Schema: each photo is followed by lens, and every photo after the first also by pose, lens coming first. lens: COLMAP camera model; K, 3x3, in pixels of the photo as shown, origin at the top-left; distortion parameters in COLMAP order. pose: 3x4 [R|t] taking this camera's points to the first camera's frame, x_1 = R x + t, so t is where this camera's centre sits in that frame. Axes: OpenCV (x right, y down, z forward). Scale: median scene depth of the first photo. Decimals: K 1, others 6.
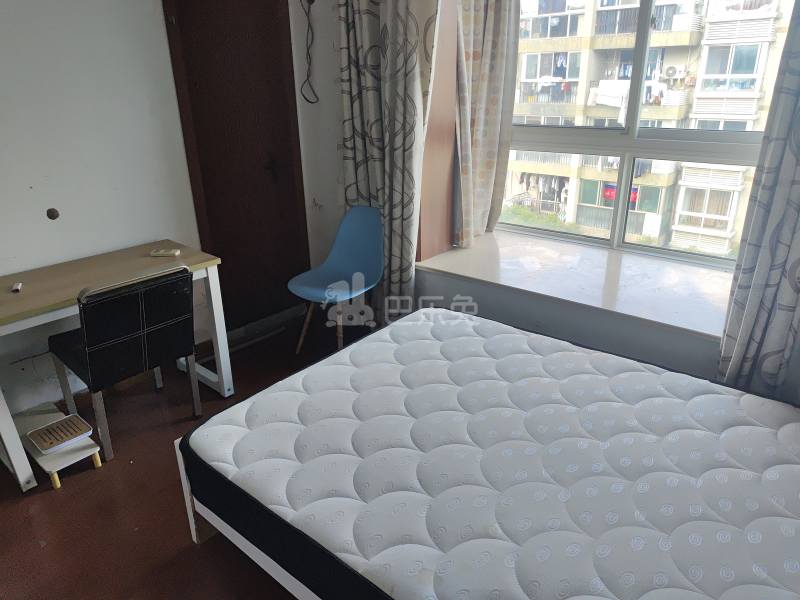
lens RADIAL K [[558.9, 0, 404.2], [0, 558.9, 296.9], [0, 0, 1]] dist [0.080905, -0.108902]
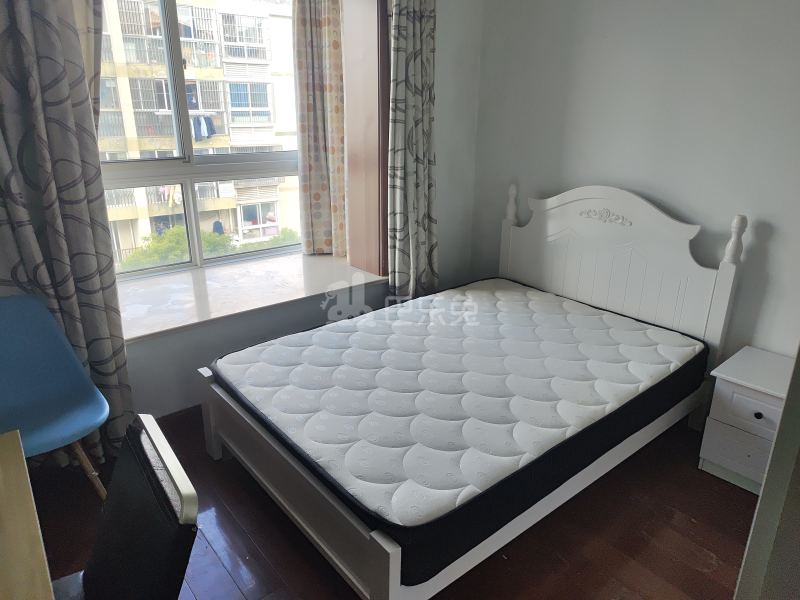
lens RADIAL K [[558.9, 0, 404.2], [0, 558.9, 296.9], [0, 0, 1]] dist [0.080905, -0.108902]
pose [[0.159388, -0.299565, 0.940668, -0.658559], [0.347665, 0.908840, 0.230521, -0.160691], [-0.923972, 0.290295, 0.249006, 0.420953]]
